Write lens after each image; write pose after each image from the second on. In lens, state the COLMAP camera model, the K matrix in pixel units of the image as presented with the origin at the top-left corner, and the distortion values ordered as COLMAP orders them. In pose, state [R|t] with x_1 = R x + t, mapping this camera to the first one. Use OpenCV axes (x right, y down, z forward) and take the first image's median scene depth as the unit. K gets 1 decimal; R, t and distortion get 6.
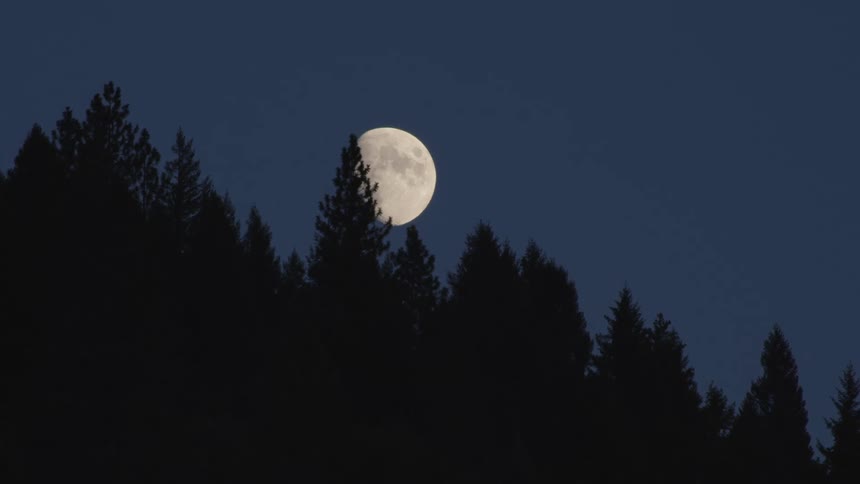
lens RADIAL K [[346.6, 0, 430.0], [0, 346.6, 242.0], [0, 0, 1]] dist [-0.000357, -0.000138]
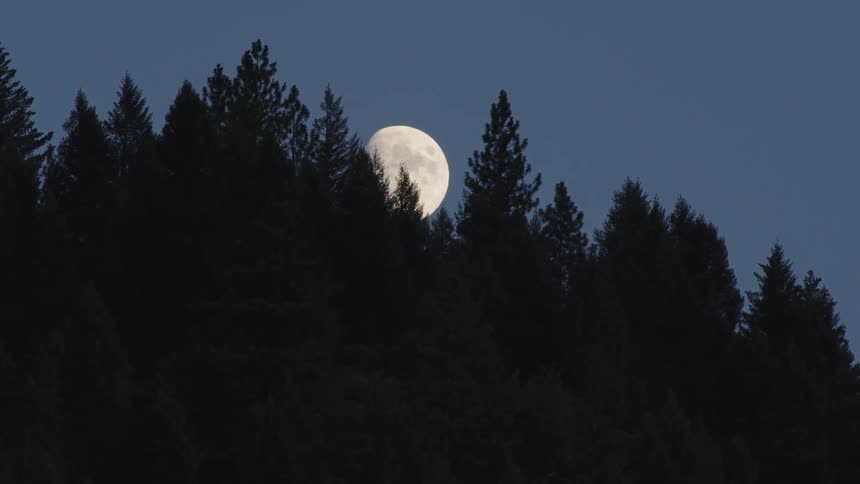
lens RADIAL K [[346.6, 0, 430.0], [0, 346.6, 242.0], [0, 0, 1]] dist [-0.000357, -0.000138]
pose [[0.999982, -0.000741, -0.005897, -0.421335], [0.000716, 0.999991, -0.004136, 0.128631], [0.005900, 0.004132, 0.999974, 0.001871]]
